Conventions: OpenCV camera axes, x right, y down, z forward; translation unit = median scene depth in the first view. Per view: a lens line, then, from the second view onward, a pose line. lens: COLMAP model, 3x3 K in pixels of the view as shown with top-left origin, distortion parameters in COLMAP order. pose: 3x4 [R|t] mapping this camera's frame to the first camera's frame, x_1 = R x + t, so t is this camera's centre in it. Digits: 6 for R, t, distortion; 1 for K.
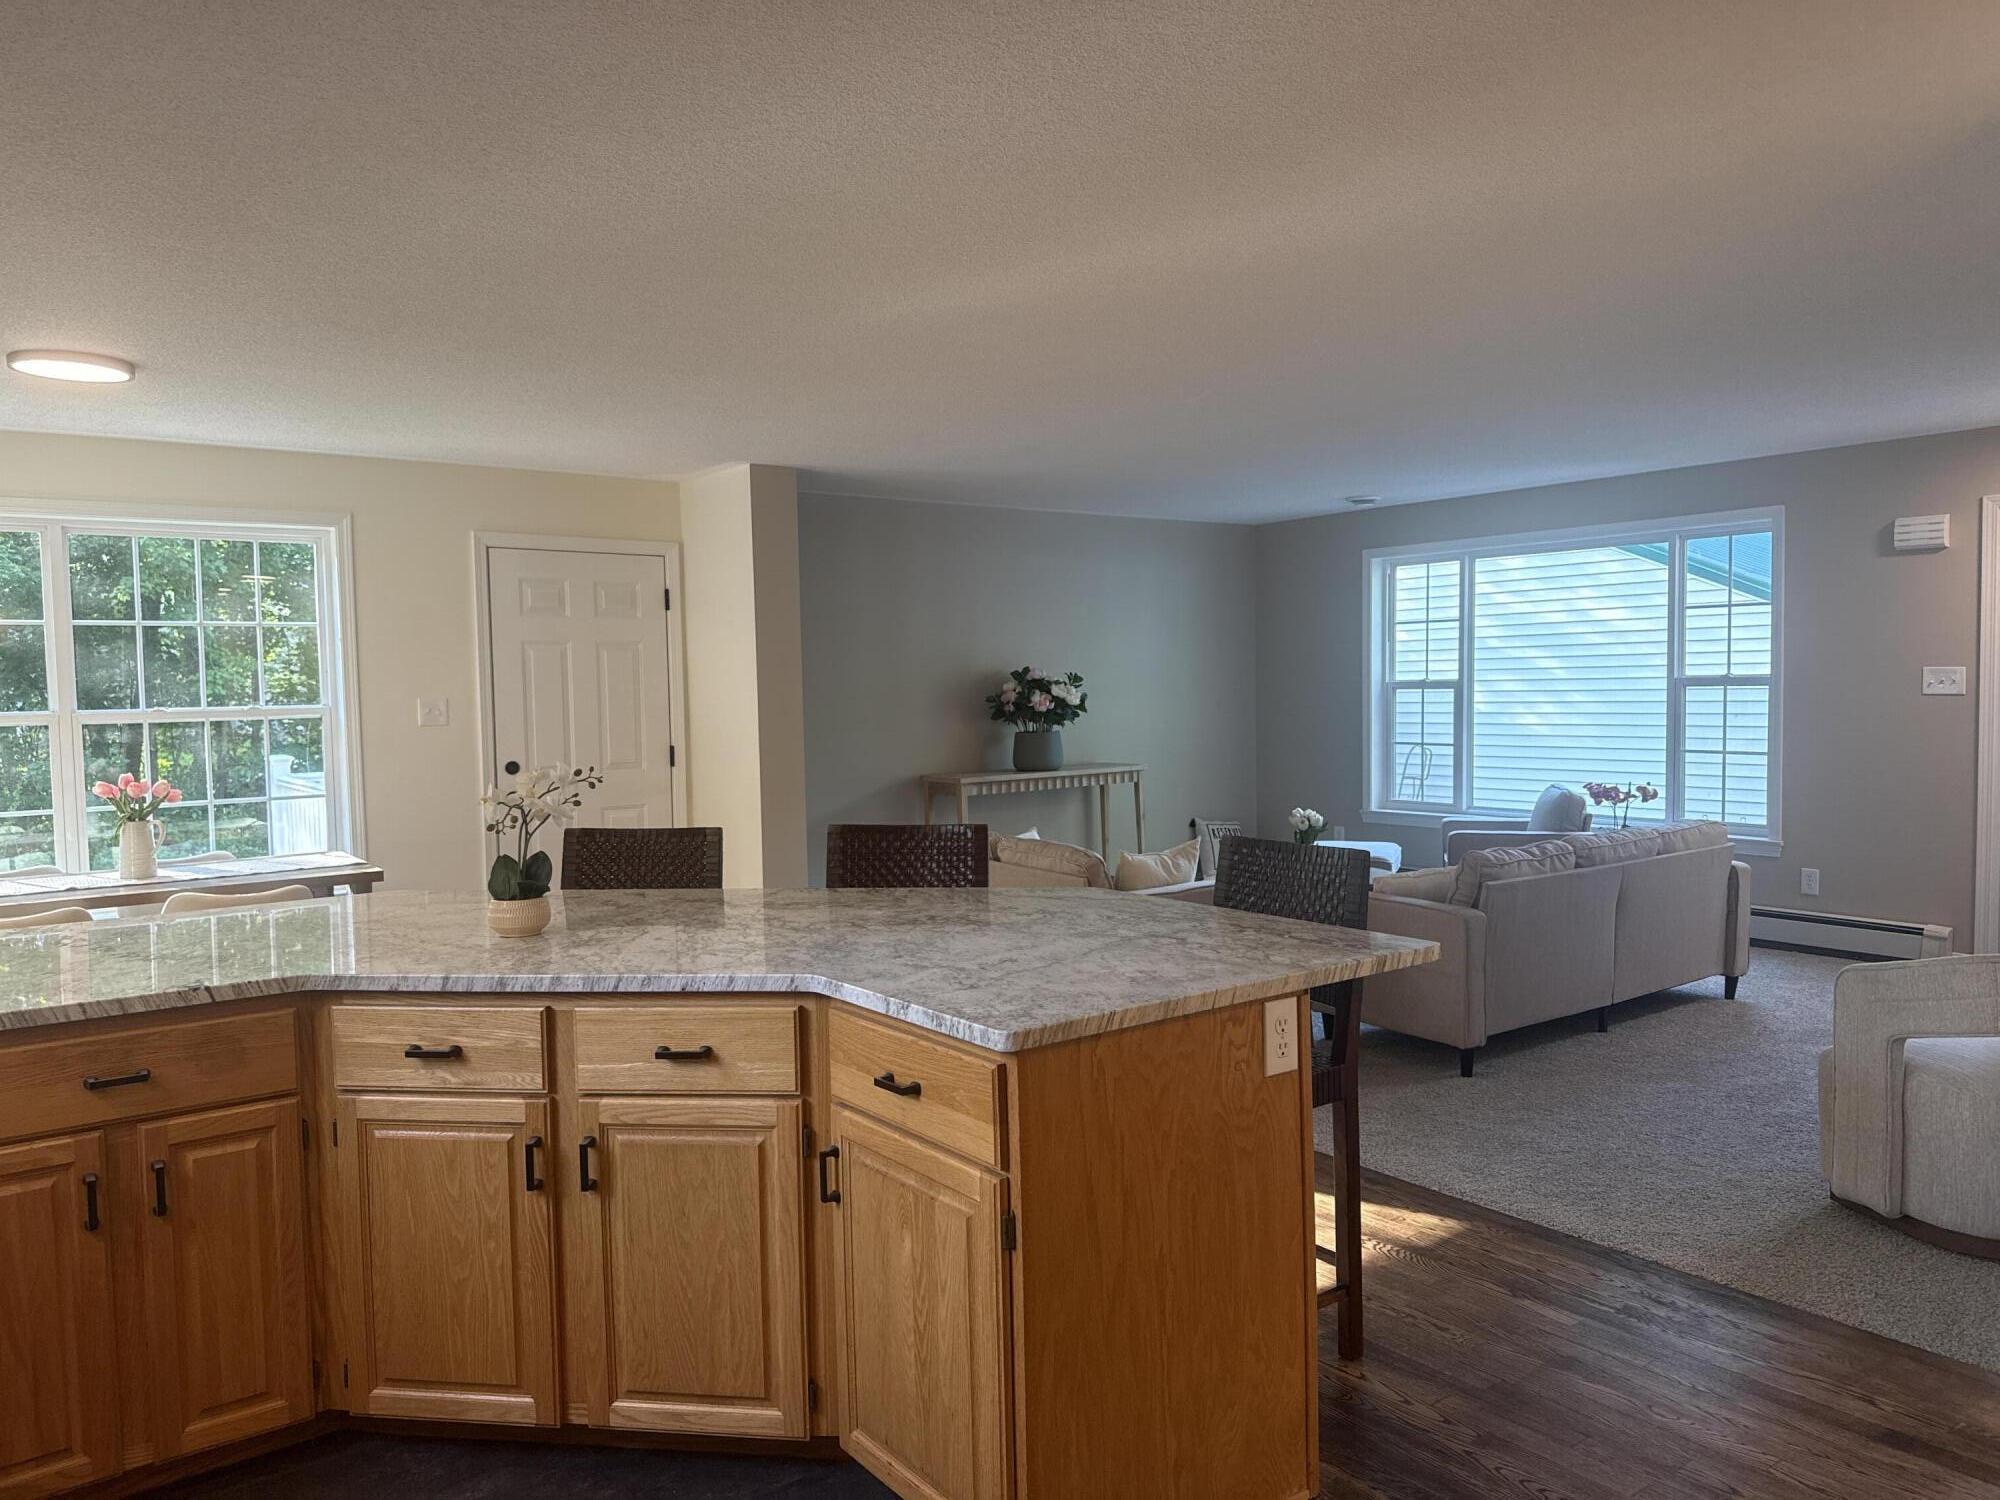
lens RADIAL K [[1438.7, 0, 1000.0], [0, 1438.7, 750.0], [0, 0, 1]] dist [0.199061, -0.357179]
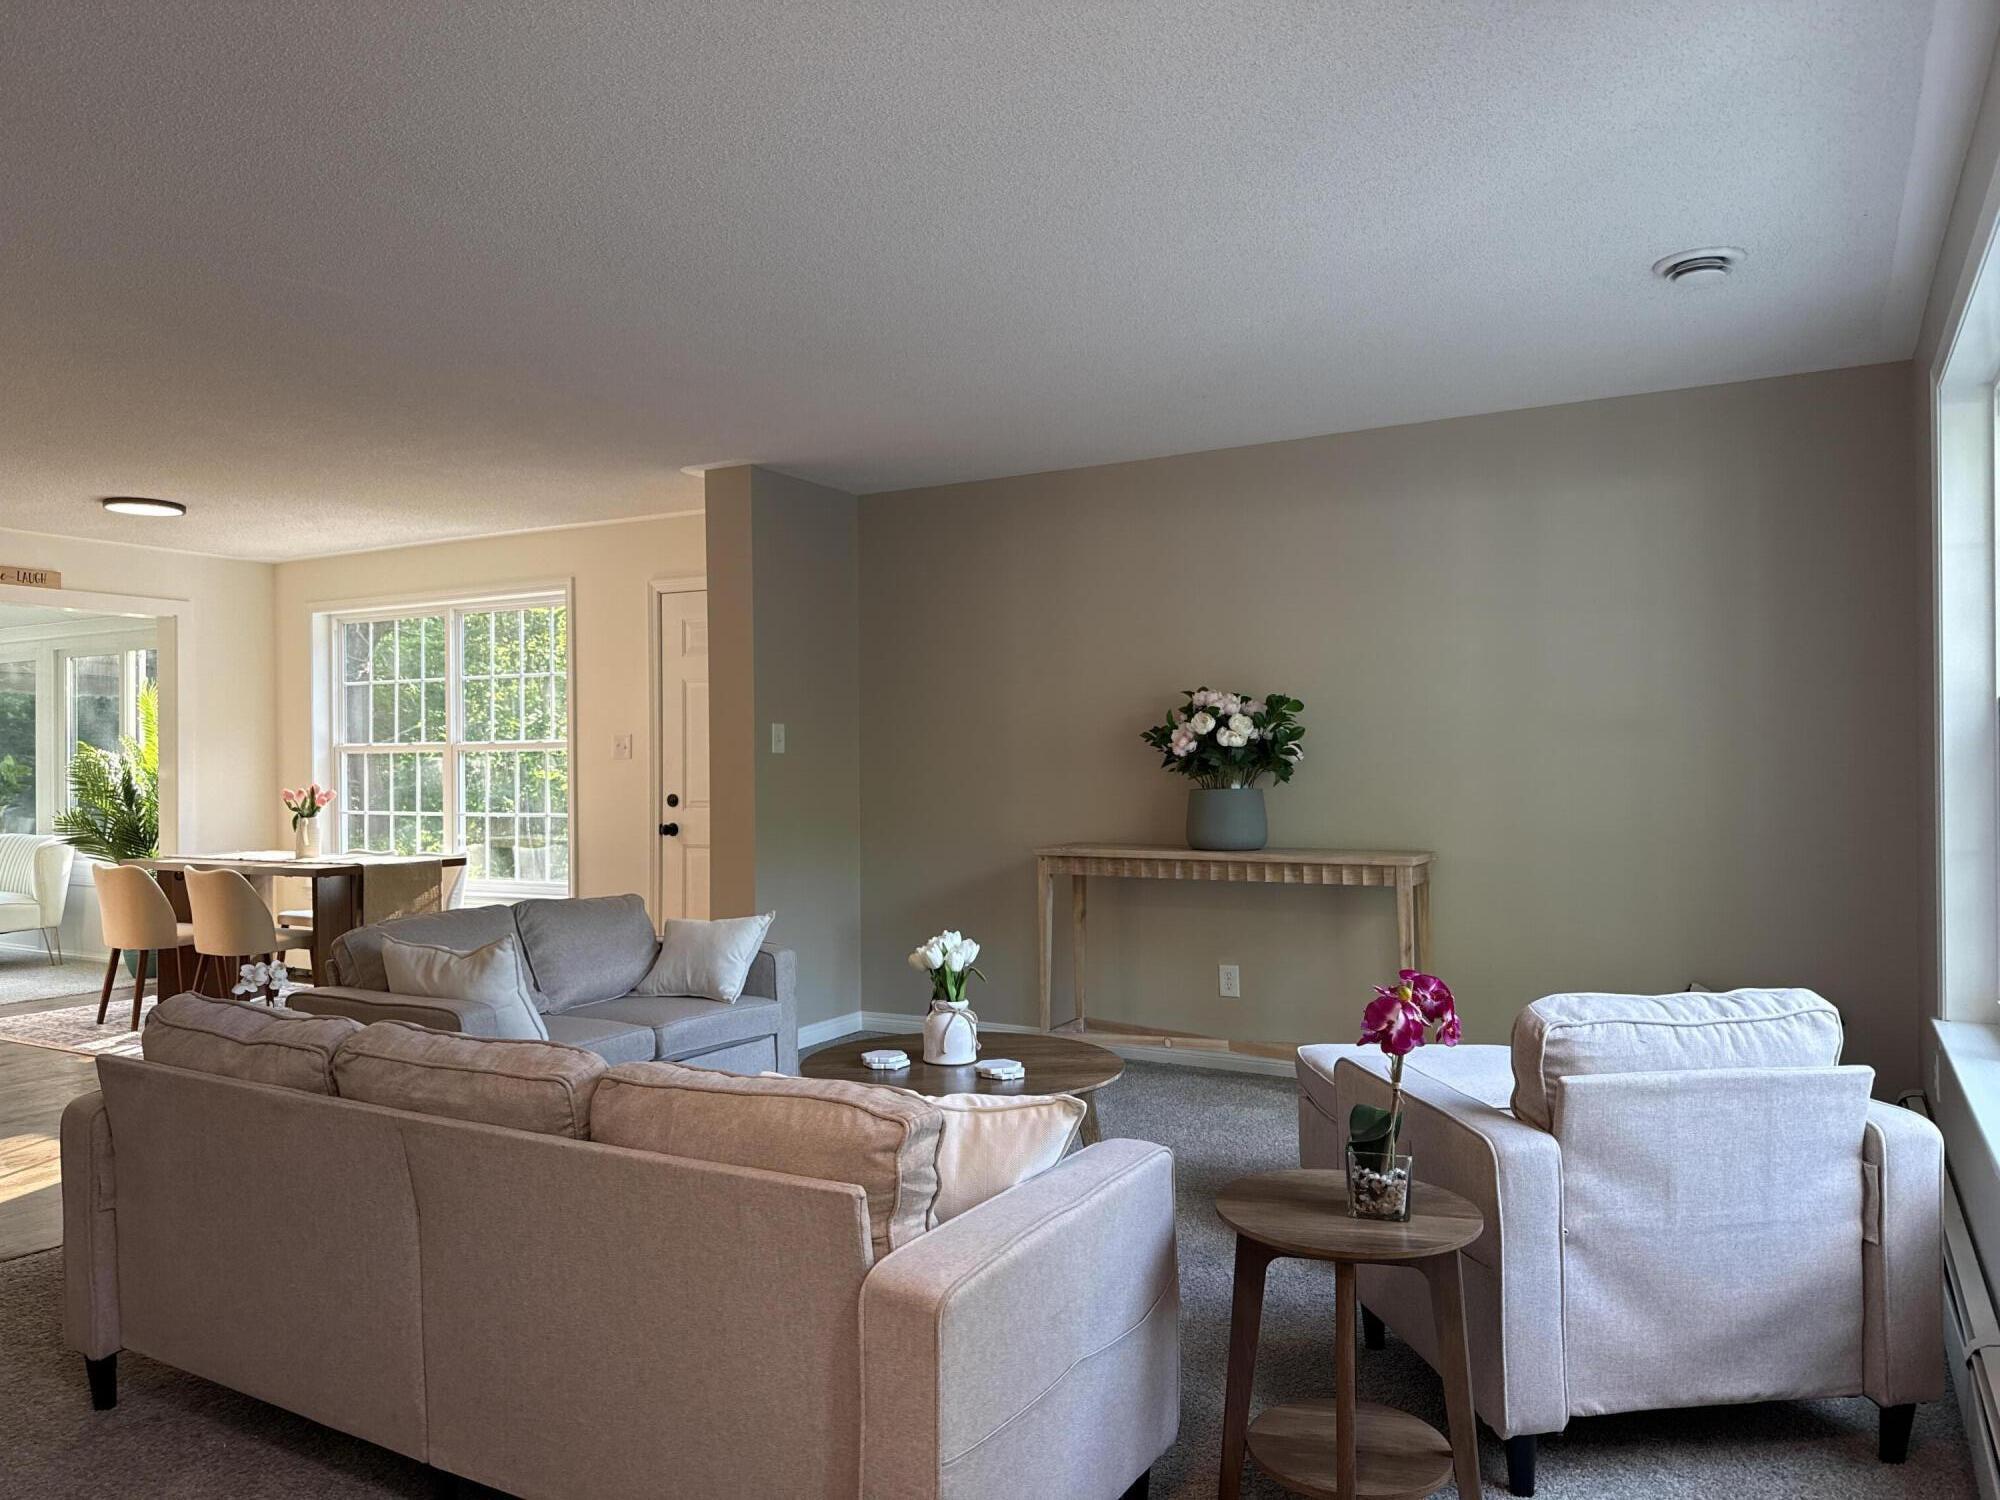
lens RADIAL K [[1404.7, 0, 1000.0], [0, 1404.7, 750.0], [0, 0, 1]] dist [0.001750, 0.000784]
pose [[0.397687, 0.008057, -0.917486, 1.024514], [-0.039656, 0.999178, -0.008415, -0.037162], [0.916664, 0.039730, 0.397679, 1.225578]]
